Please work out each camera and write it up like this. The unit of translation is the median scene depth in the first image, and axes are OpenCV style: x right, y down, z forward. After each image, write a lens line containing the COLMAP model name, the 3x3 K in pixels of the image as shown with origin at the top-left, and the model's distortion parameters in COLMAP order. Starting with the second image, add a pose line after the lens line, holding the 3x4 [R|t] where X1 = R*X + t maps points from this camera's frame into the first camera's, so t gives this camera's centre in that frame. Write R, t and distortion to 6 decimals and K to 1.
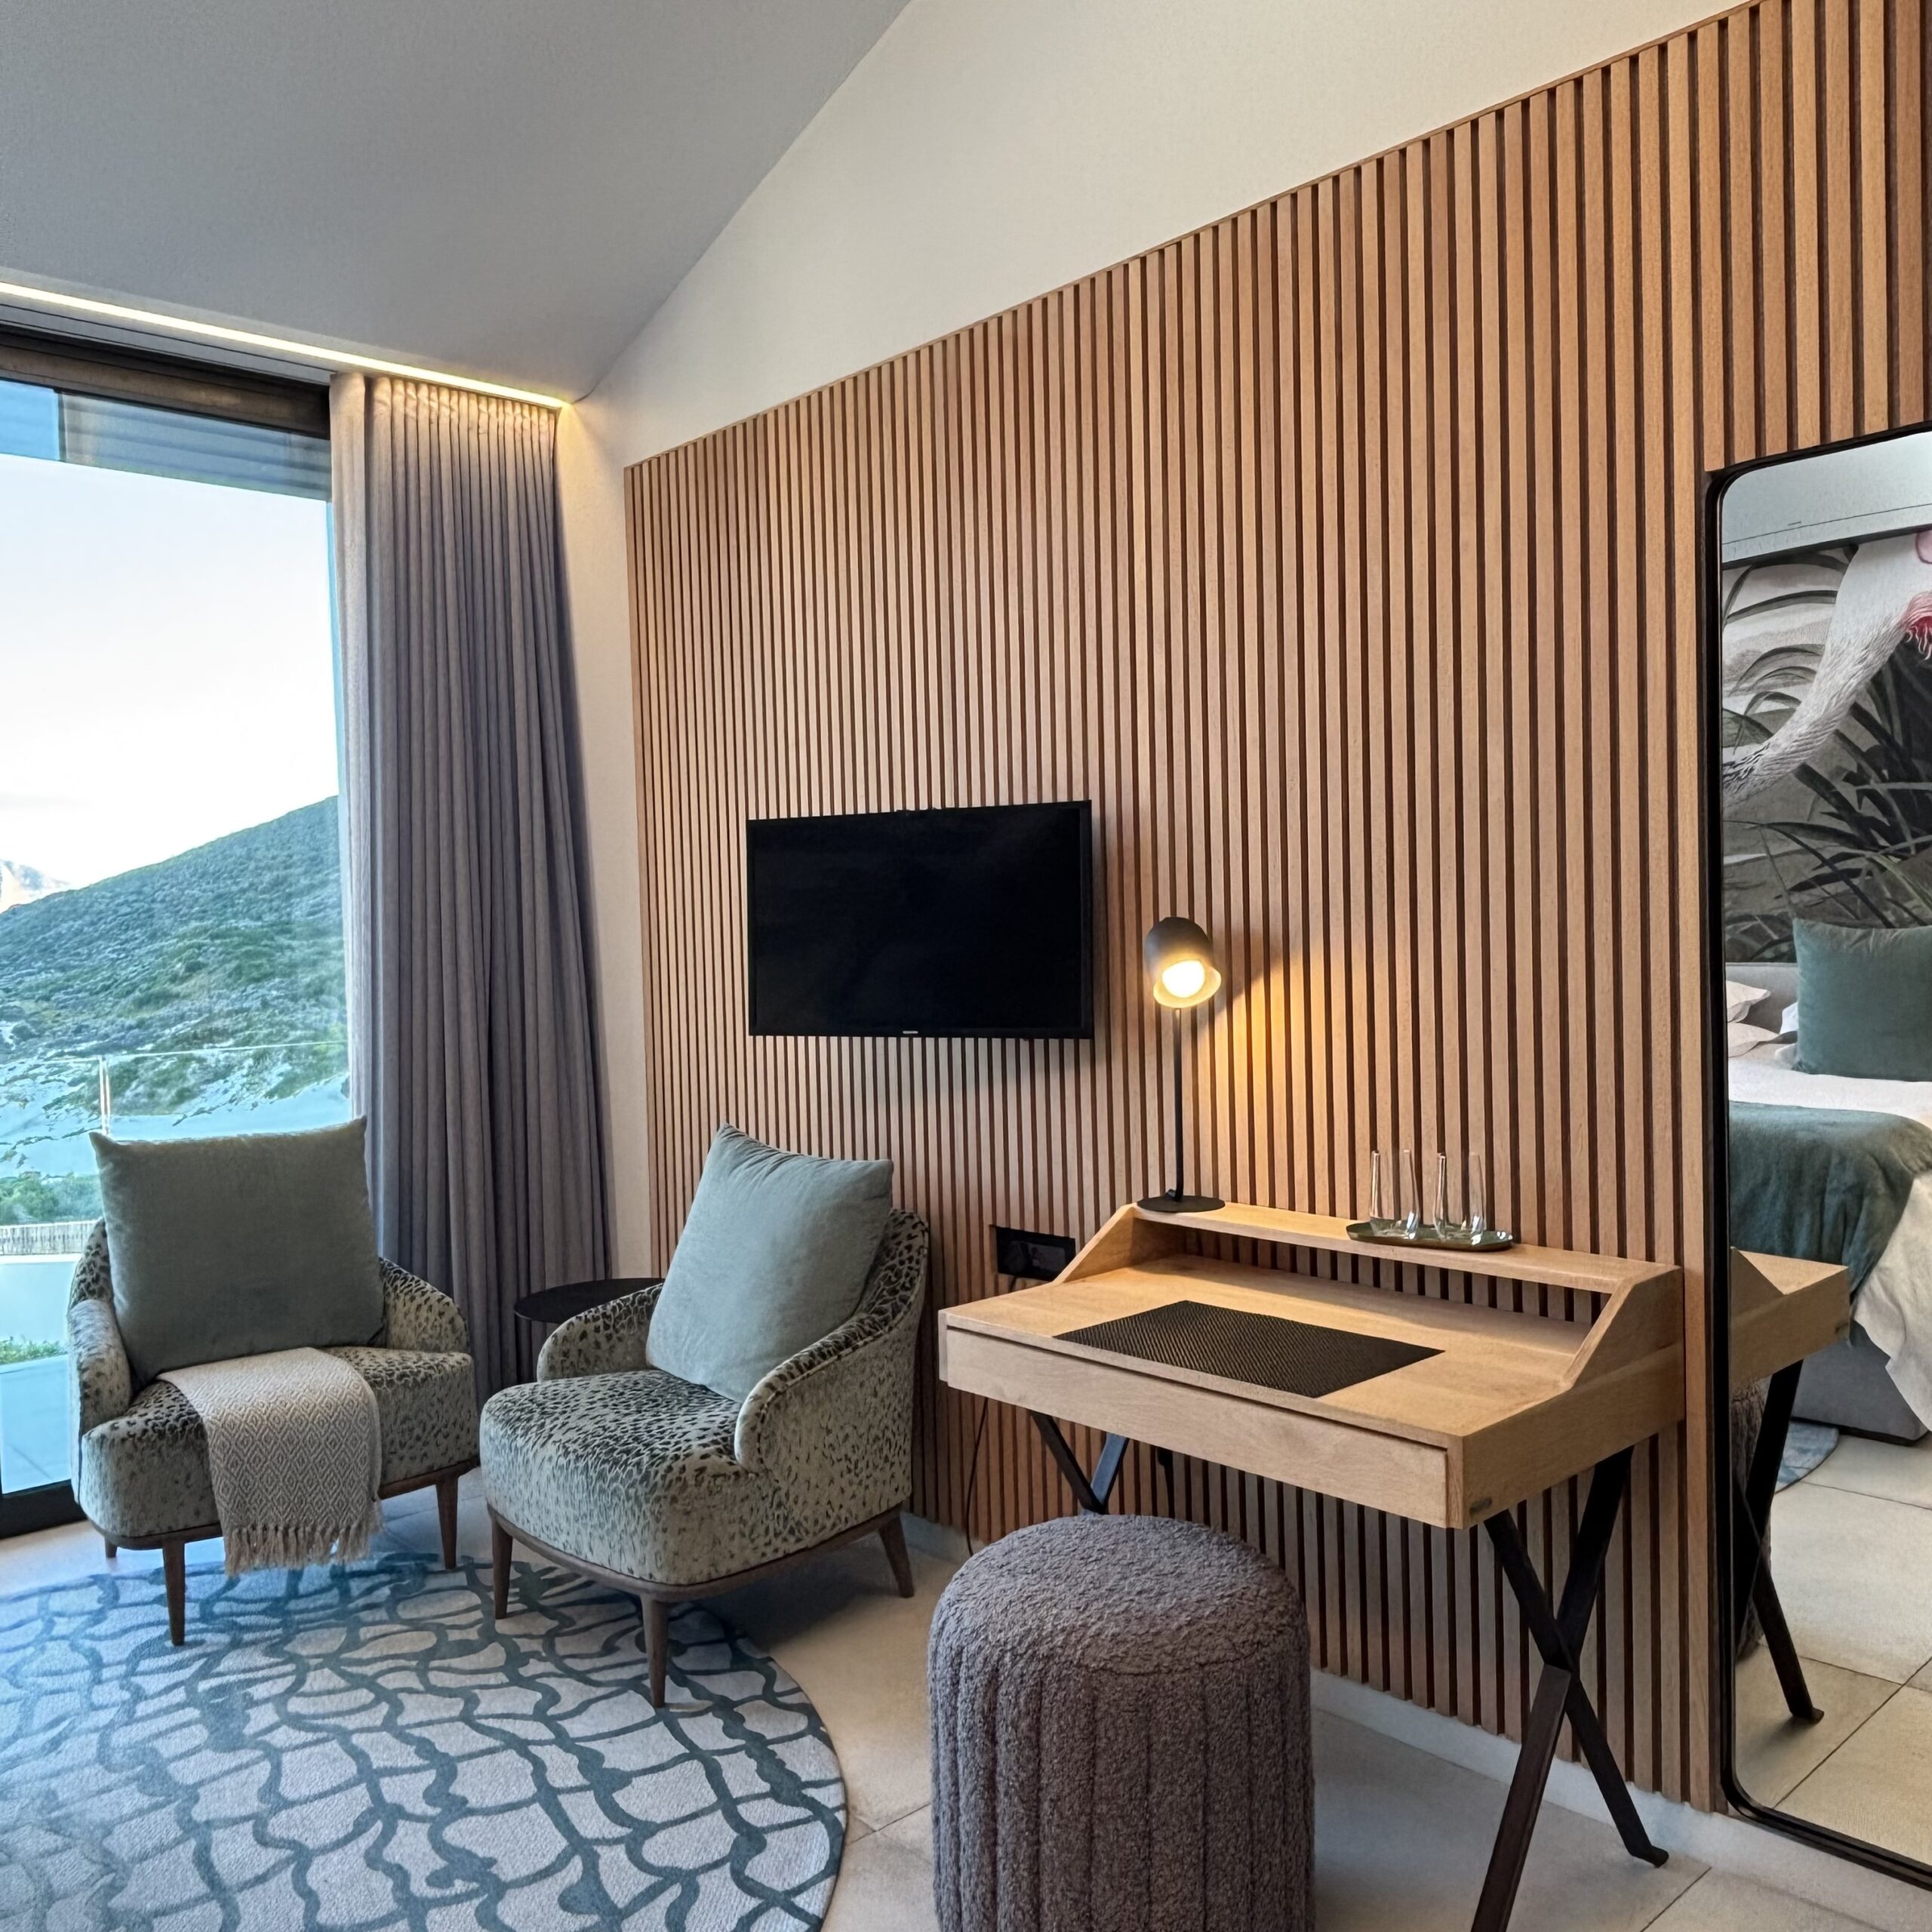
lens RADIAL K [[1591.2, 0, 966.0], [0, 1591.2, 966.0], [0, 0, 1]] dist [-0.005115, -0.005283]
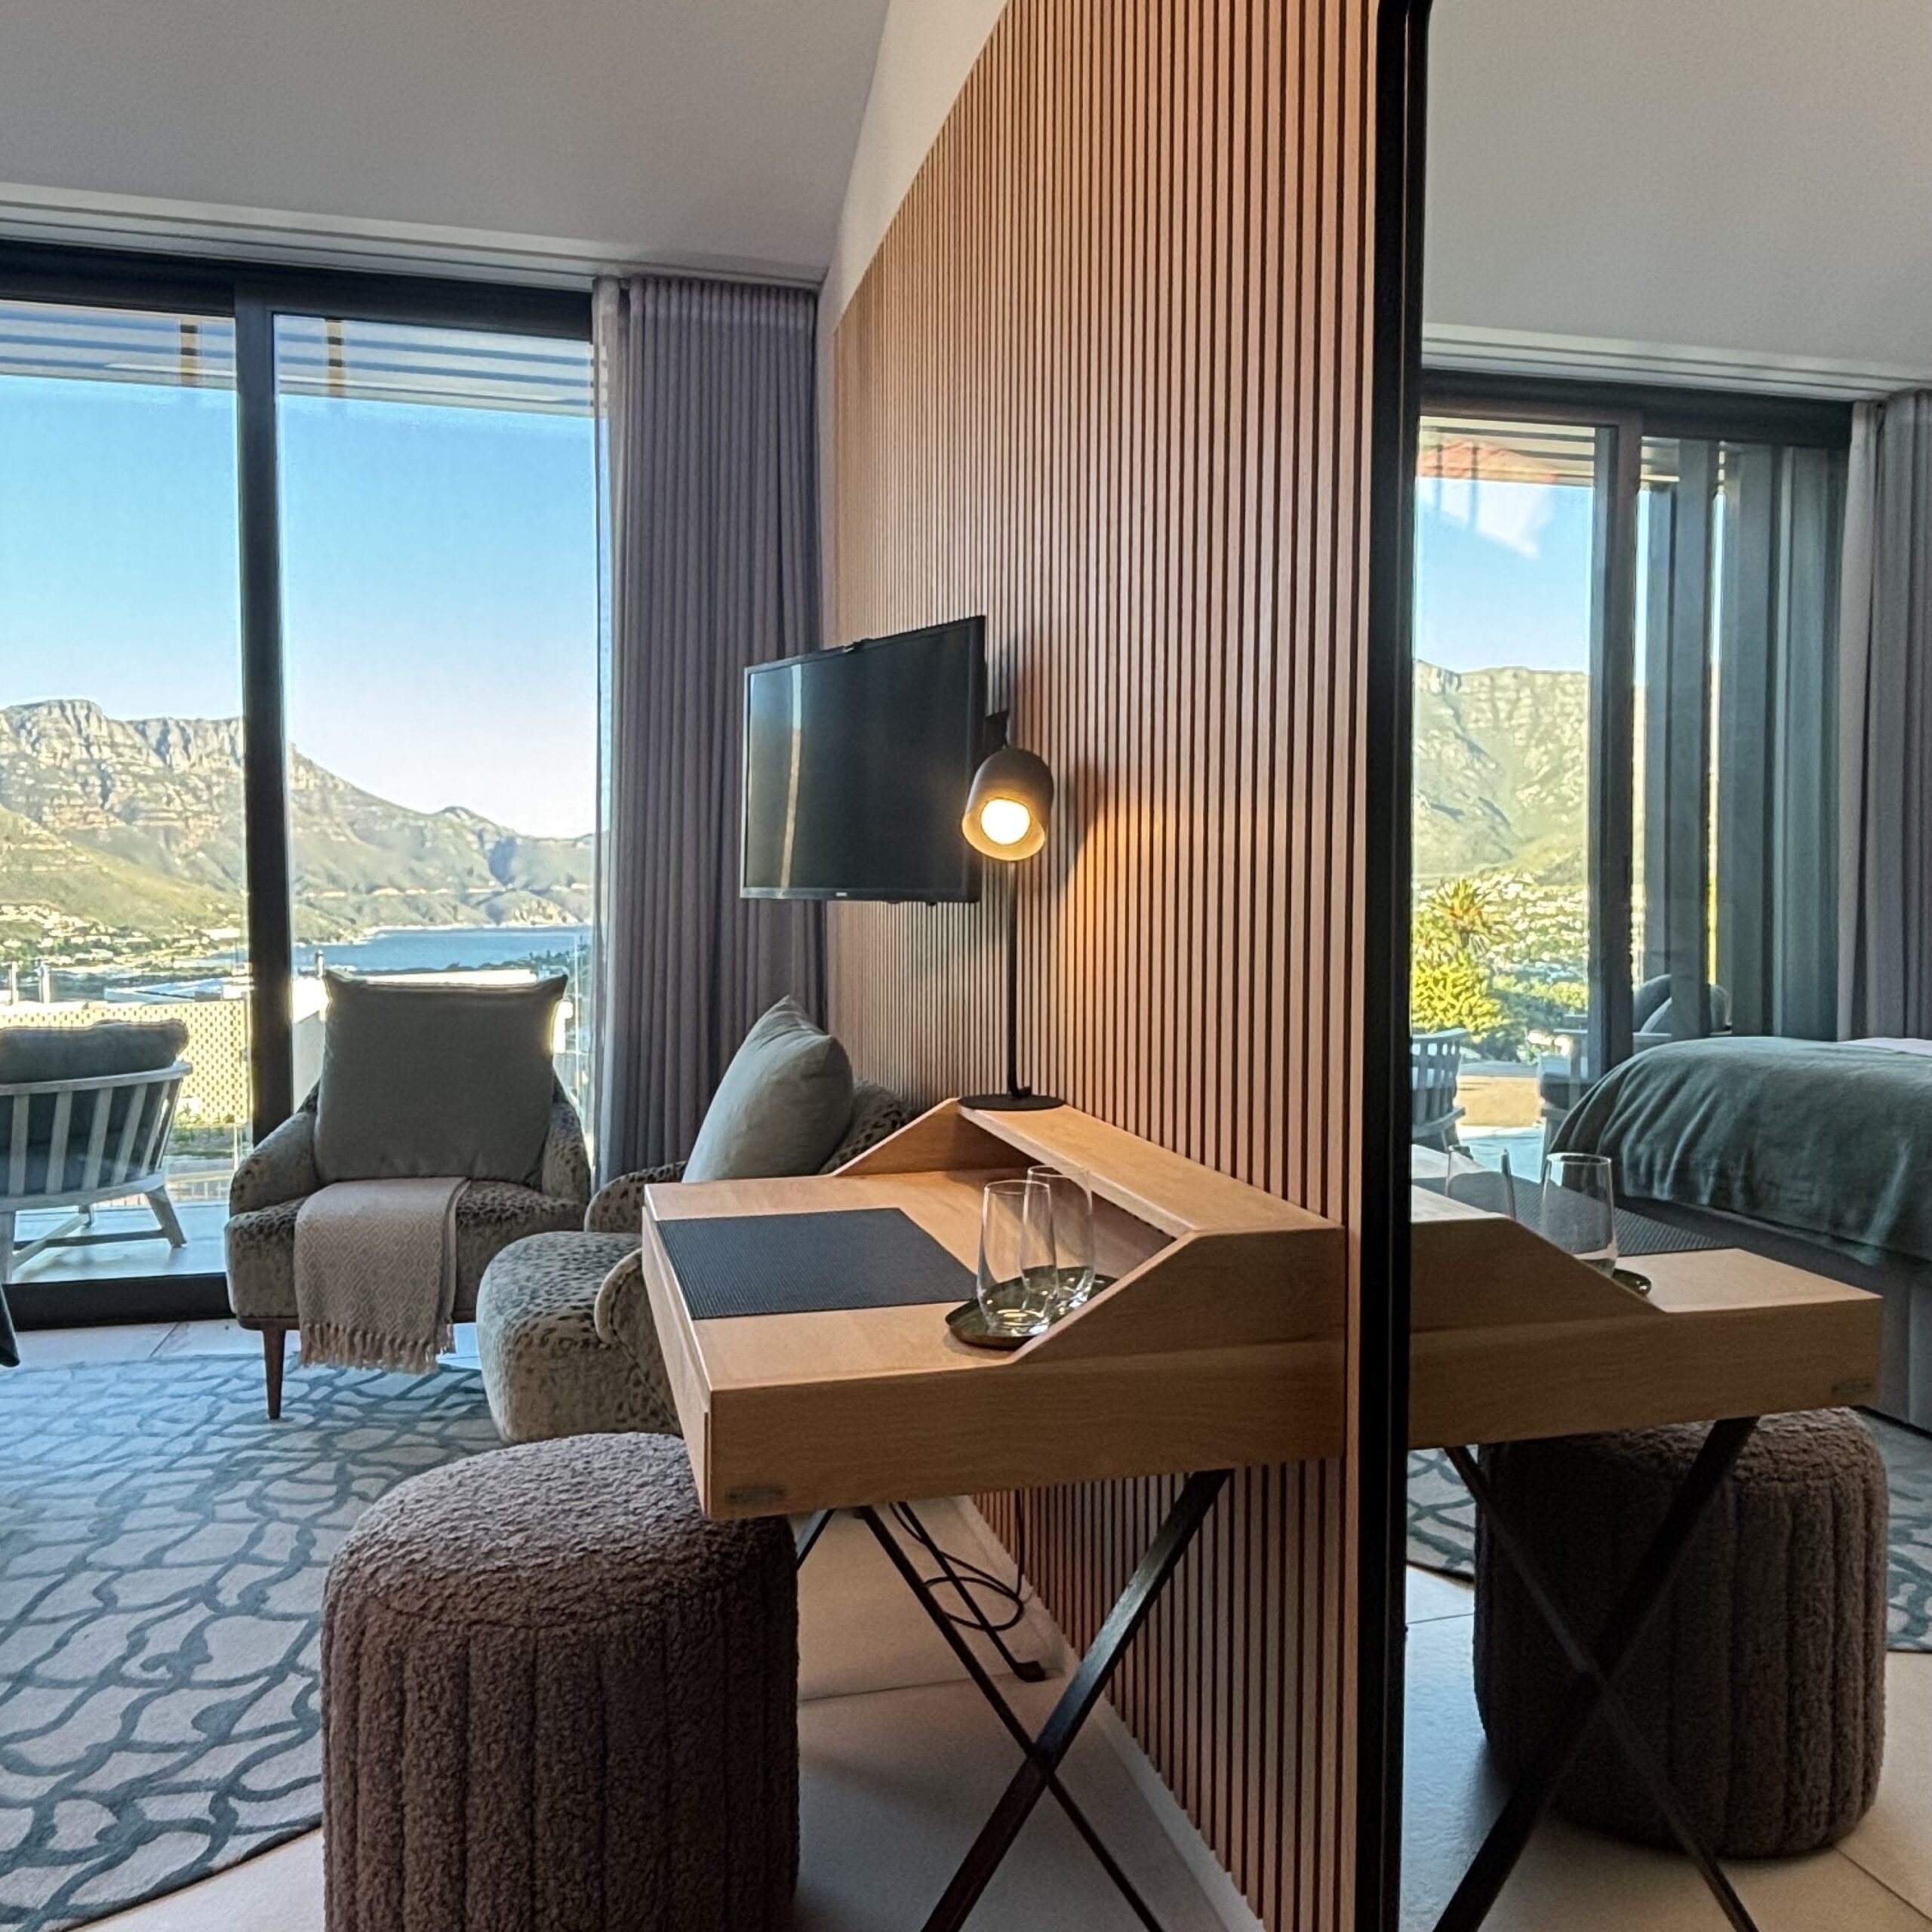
lens RADIAL K [[1542.5, 0, 966.0], [0, 1542.5, 966.0], [0, 0, 1]] dist [-0.007359, -0.003845]
pose [[0.892367, 0.054543, -0.448002, 0.443362], [-0.037746, 0.998212, 0.046346, 0.043112], [0.449728, -0.024447, 0.892831, 0.276725]]
